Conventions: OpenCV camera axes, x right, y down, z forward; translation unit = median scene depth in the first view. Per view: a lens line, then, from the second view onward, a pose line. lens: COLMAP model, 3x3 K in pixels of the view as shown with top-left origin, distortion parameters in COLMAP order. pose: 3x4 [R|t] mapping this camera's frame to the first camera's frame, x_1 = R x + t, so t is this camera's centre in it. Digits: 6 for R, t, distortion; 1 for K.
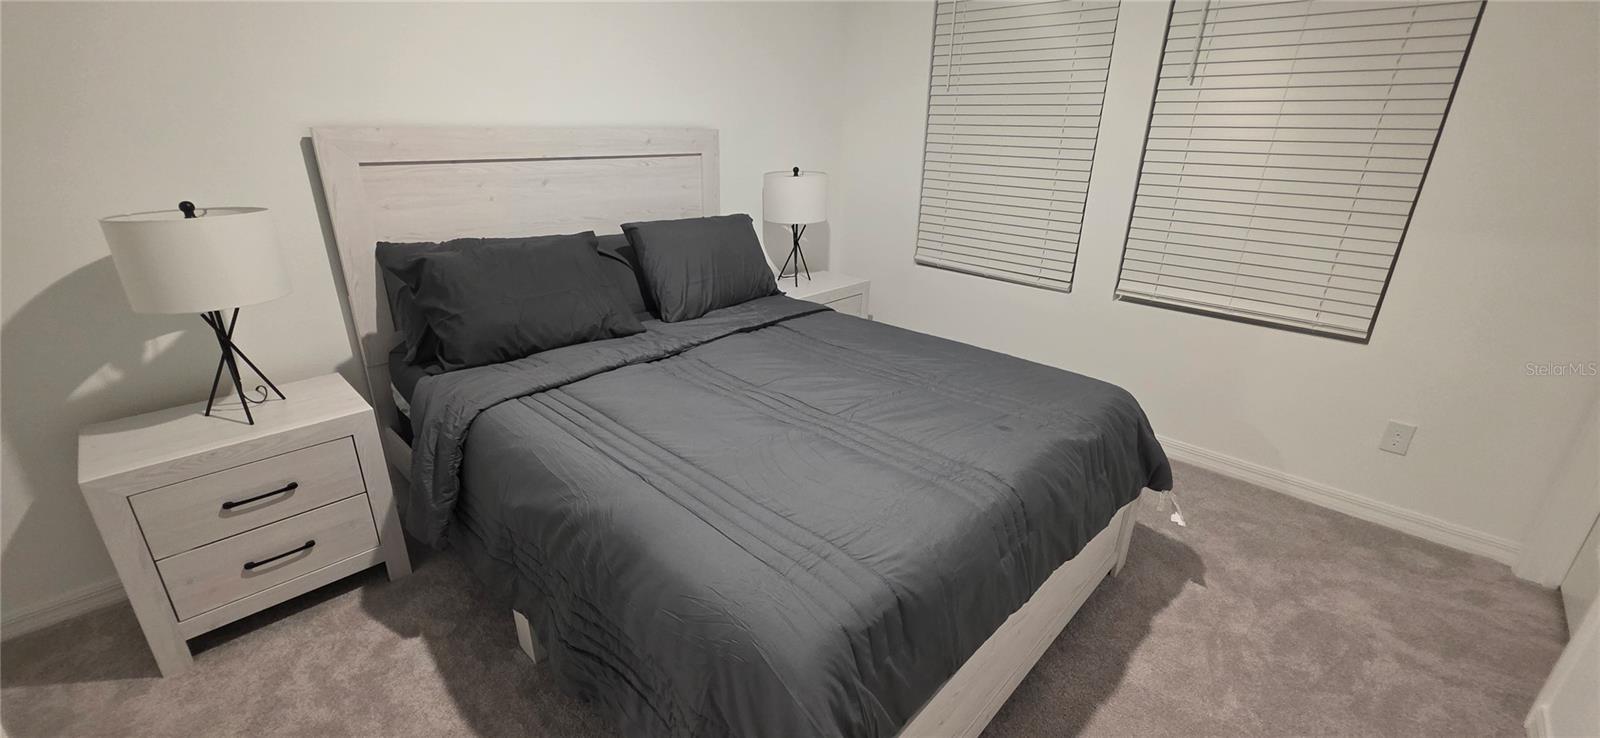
lens RADIAL K [[643.8, 0, 799.9], [0, 643.8, 369.4], [0, 0, 1]] dist [0.007846, -0.001391]
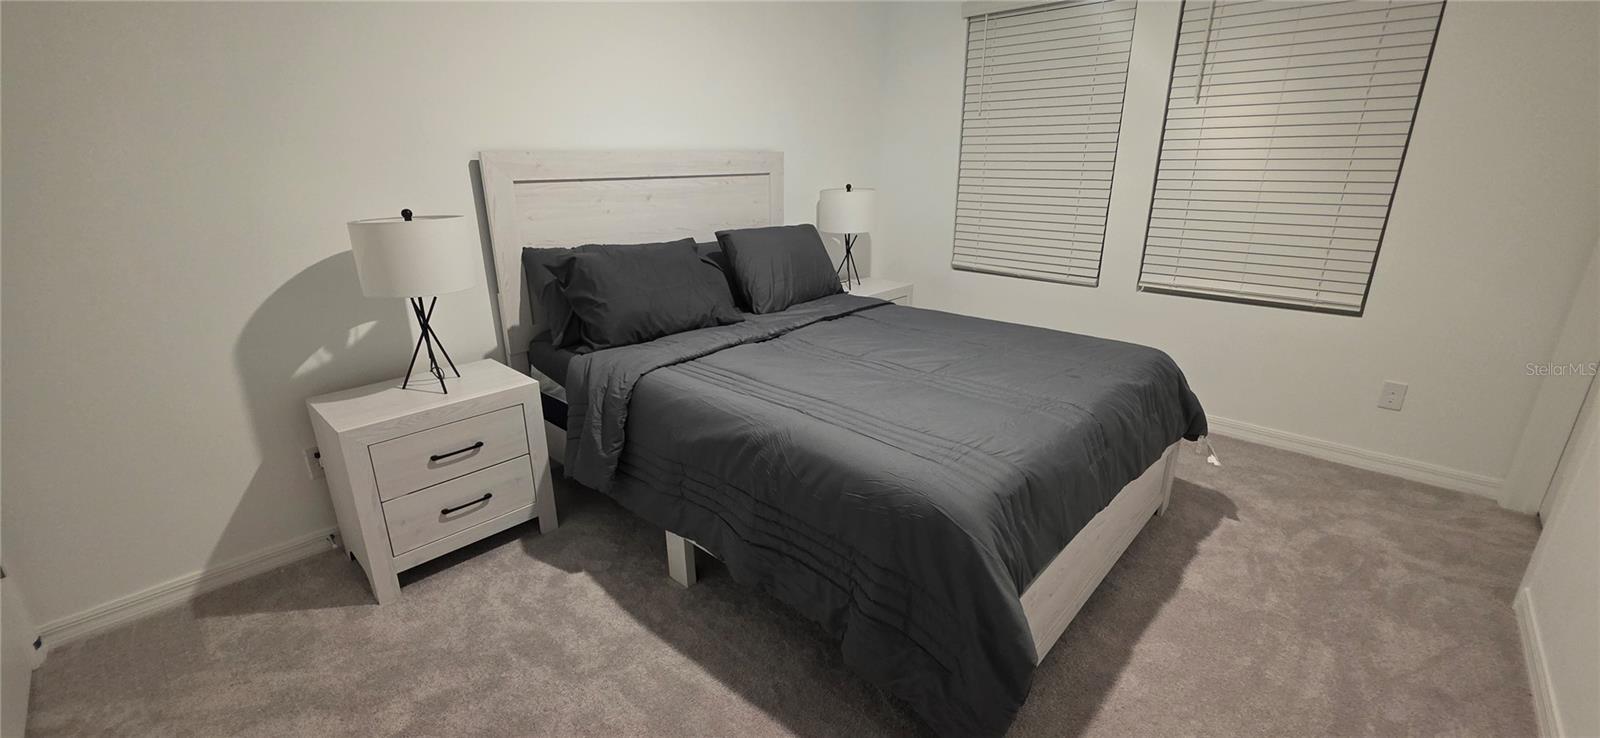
lens RADIAL K [[643.8, 0, 801.1], [0, 643.8, 368.3], [0, 0, 1]] dist [0.007846, -0.001391]
pose [[0.999640, -0.024917, 0.009996, -0.186204], [0.025382, 0.998454, -0.049458, 0.107260], [-0.008748, 0.049693, 0.998726, -0.192146]]
